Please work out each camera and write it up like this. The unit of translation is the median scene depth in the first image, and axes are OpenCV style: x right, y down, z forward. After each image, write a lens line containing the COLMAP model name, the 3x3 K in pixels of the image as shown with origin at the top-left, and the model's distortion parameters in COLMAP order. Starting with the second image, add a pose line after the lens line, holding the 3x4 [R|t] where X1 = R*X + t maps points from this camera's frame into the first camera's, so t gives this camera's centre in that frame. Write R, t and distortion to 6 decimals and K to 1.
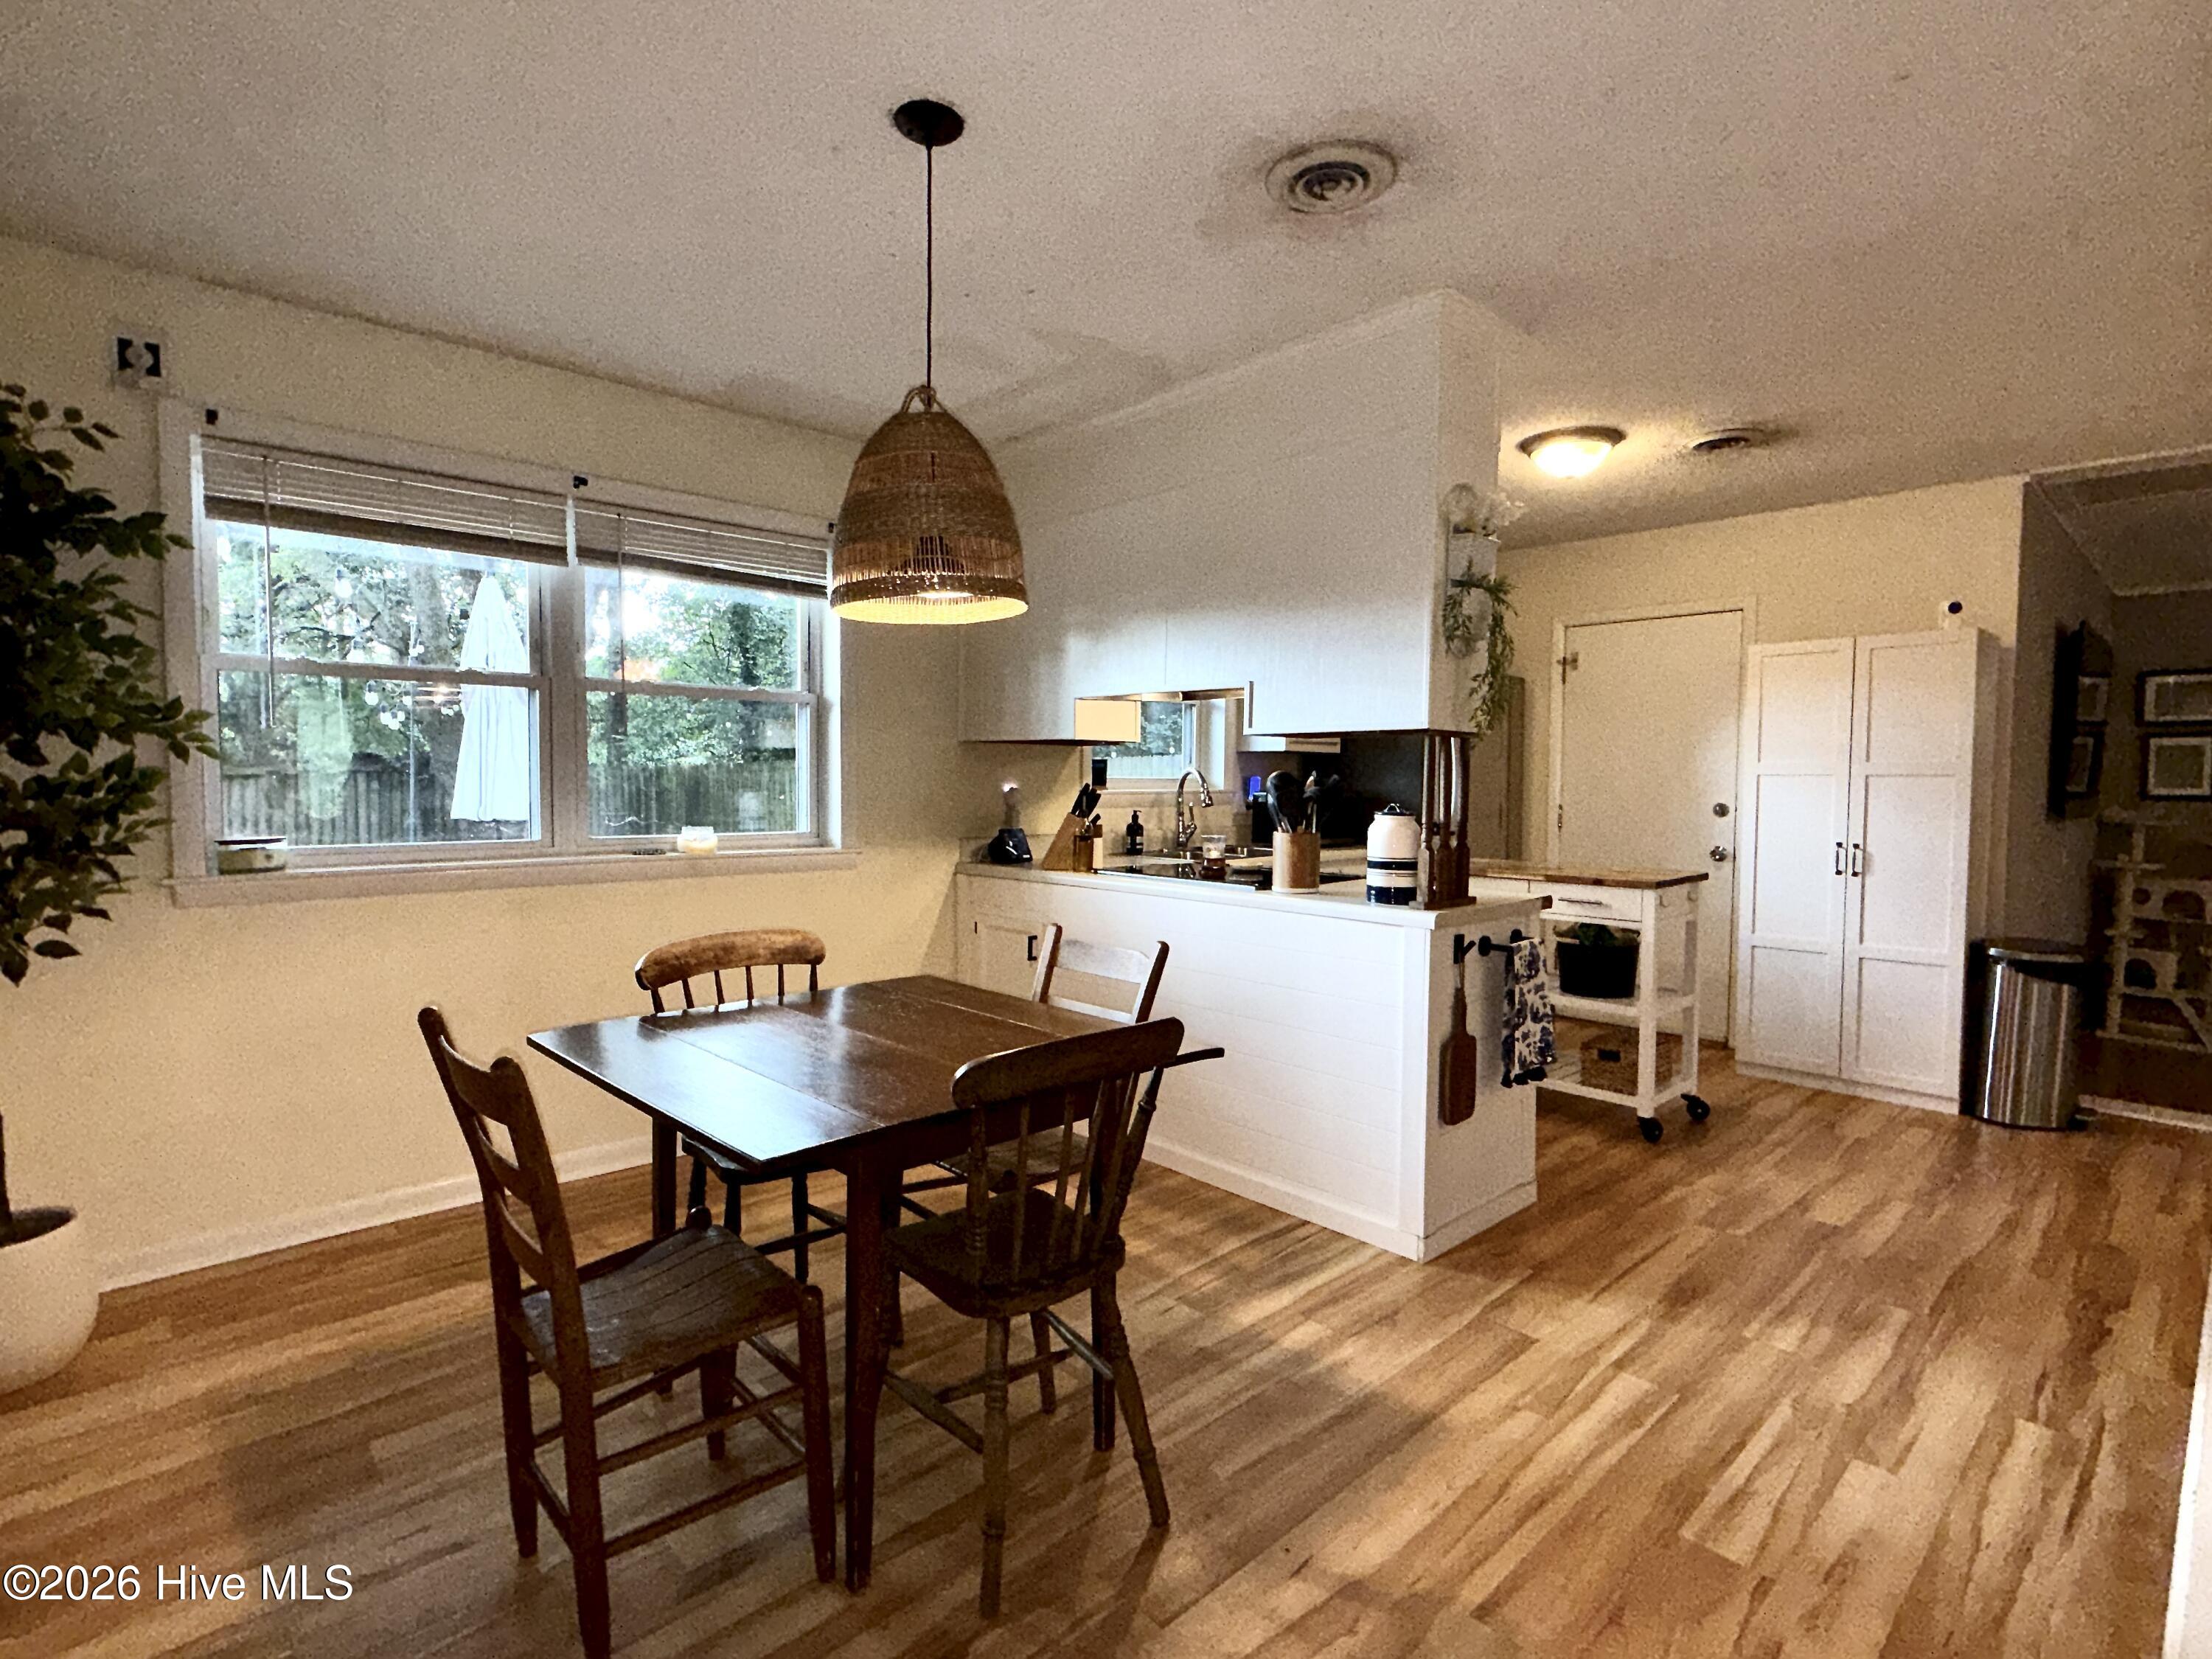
lens RADIAL K [[1079.1, 0, 1113.9], [0, 1079.1, 824.6], [0, 0, 1]] dist [-0.005078, -0.000716]
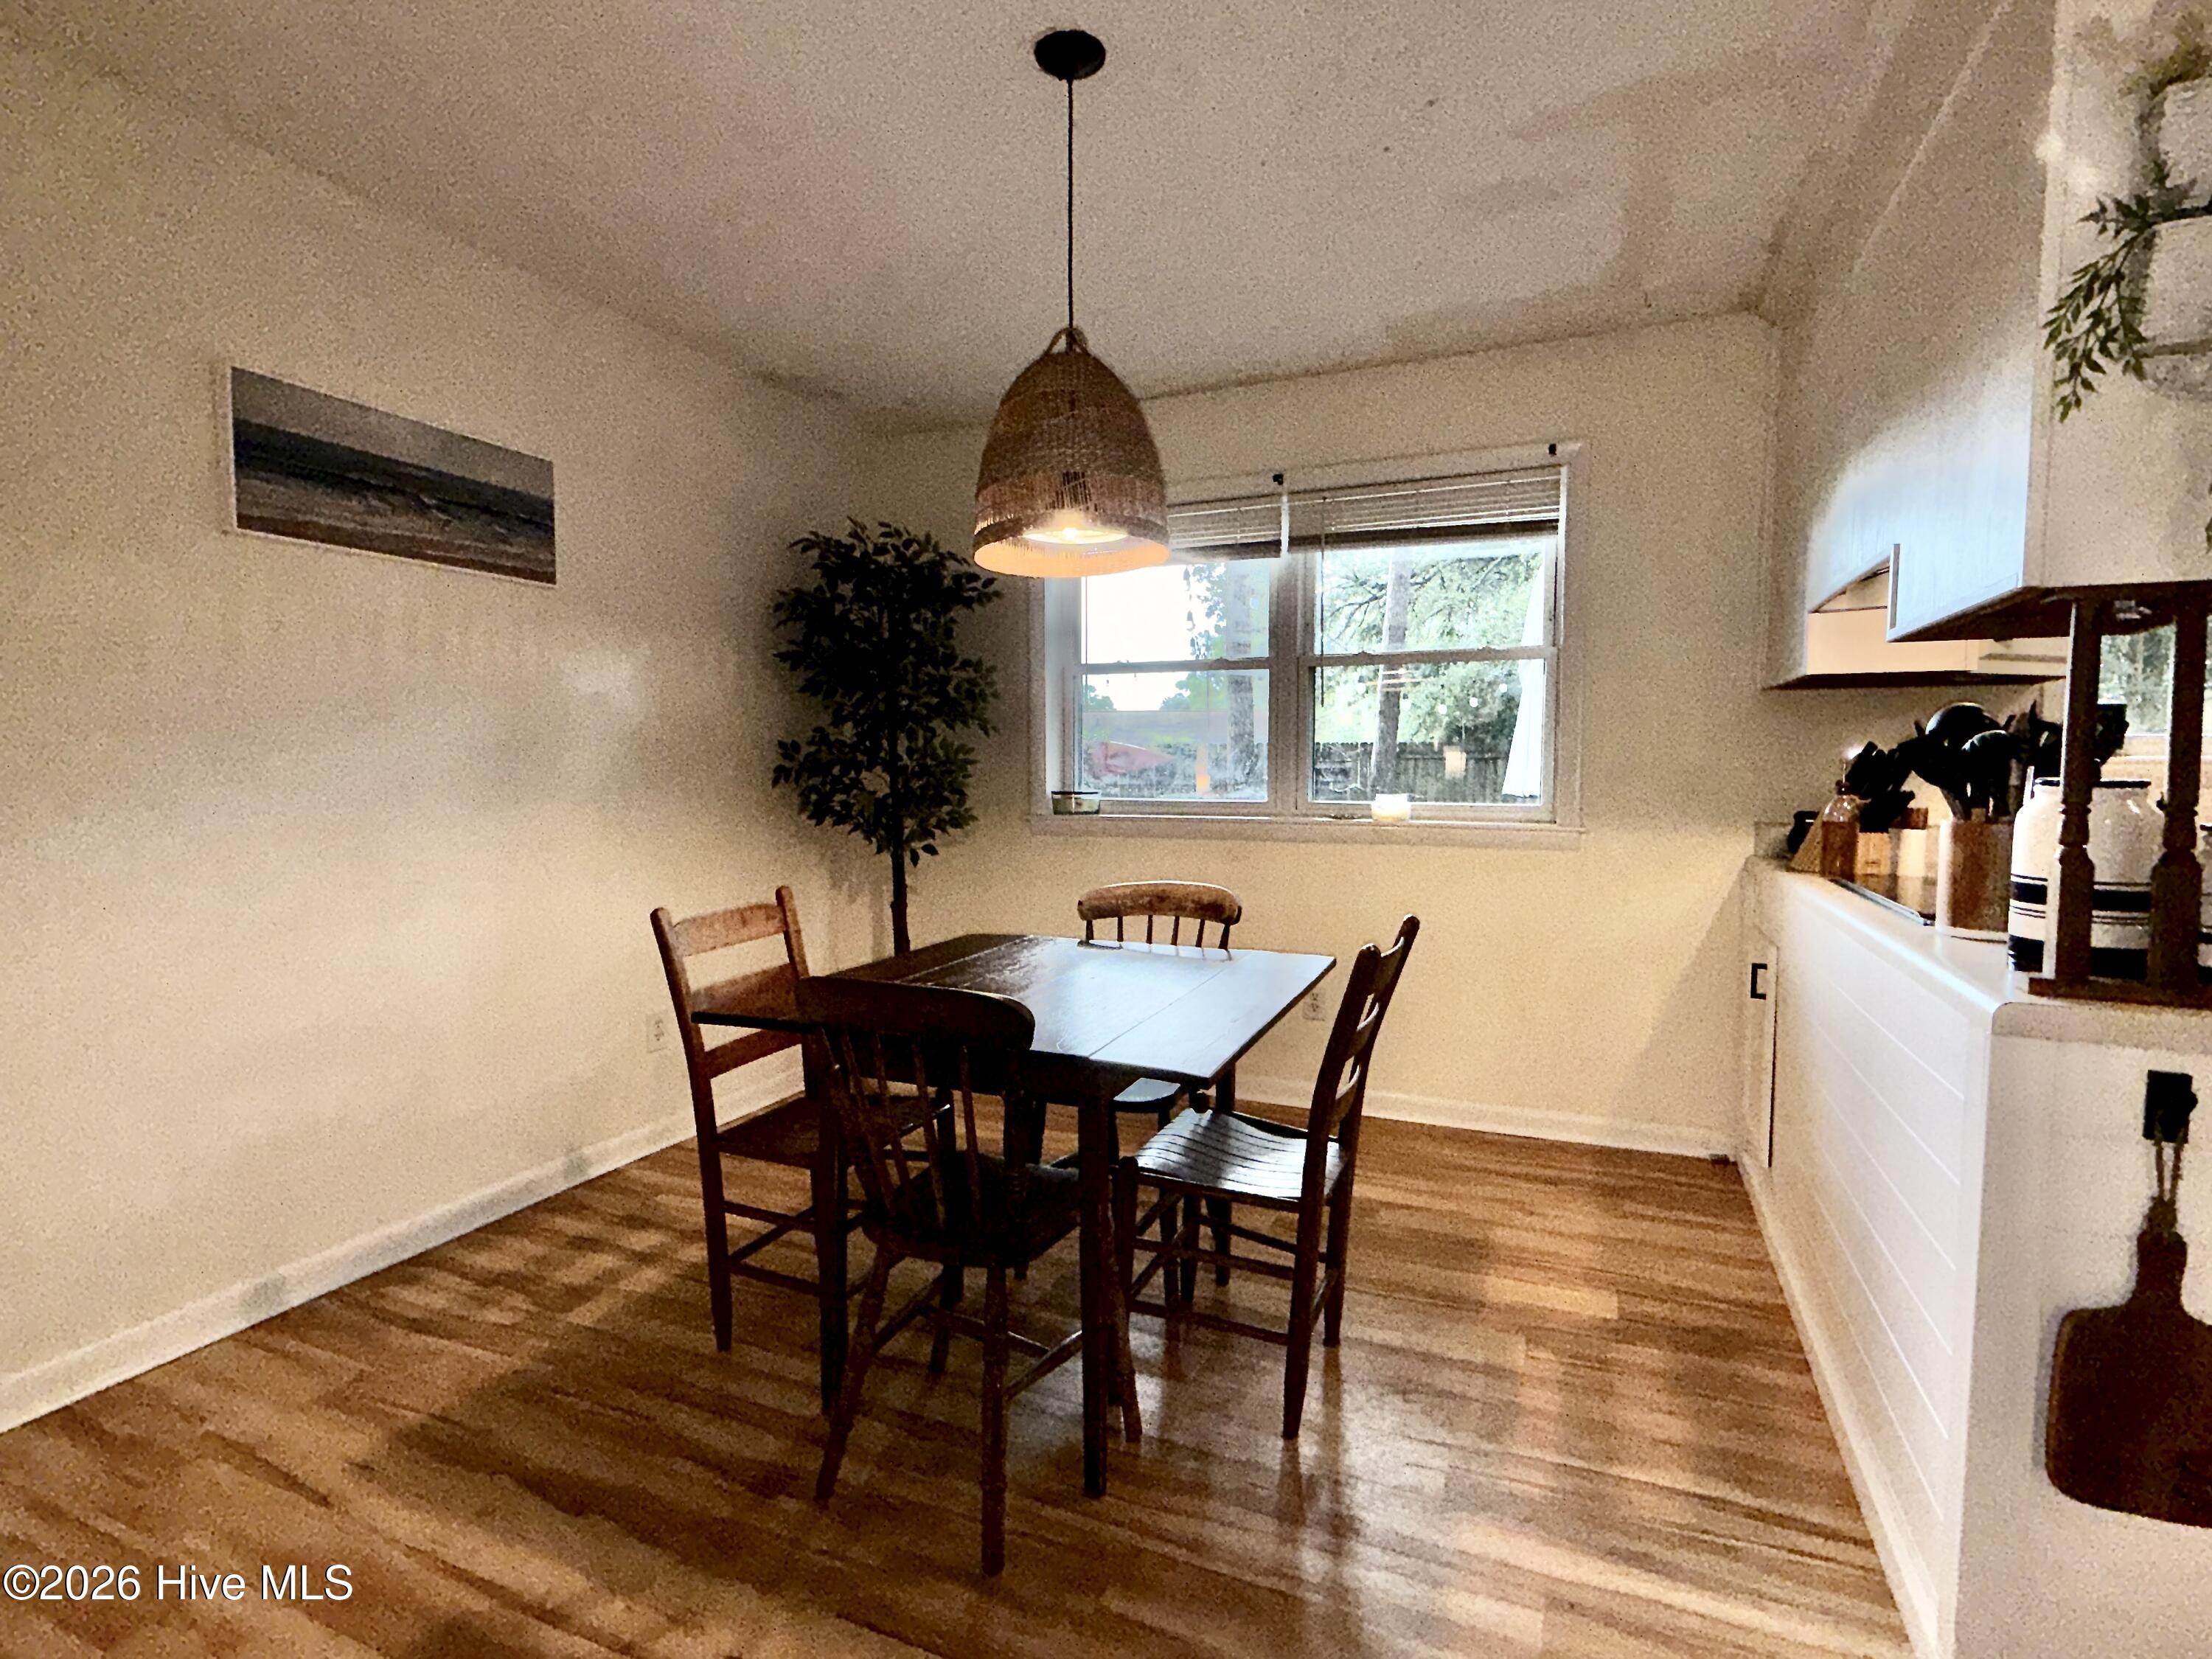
lens RADIAL K [[1079.1, 0, 1108.0], [0, 1079.1, 834.8], [0, 0, 1]] dist [-0.005078, -0.000716]
pose [[0.381429, 0.054196, -0.922808, 0.542205], [-0.037054, 0.998374, 0.043318, 0.007565], [0.923655, 0.017670, 0.382817, 0.469340]]
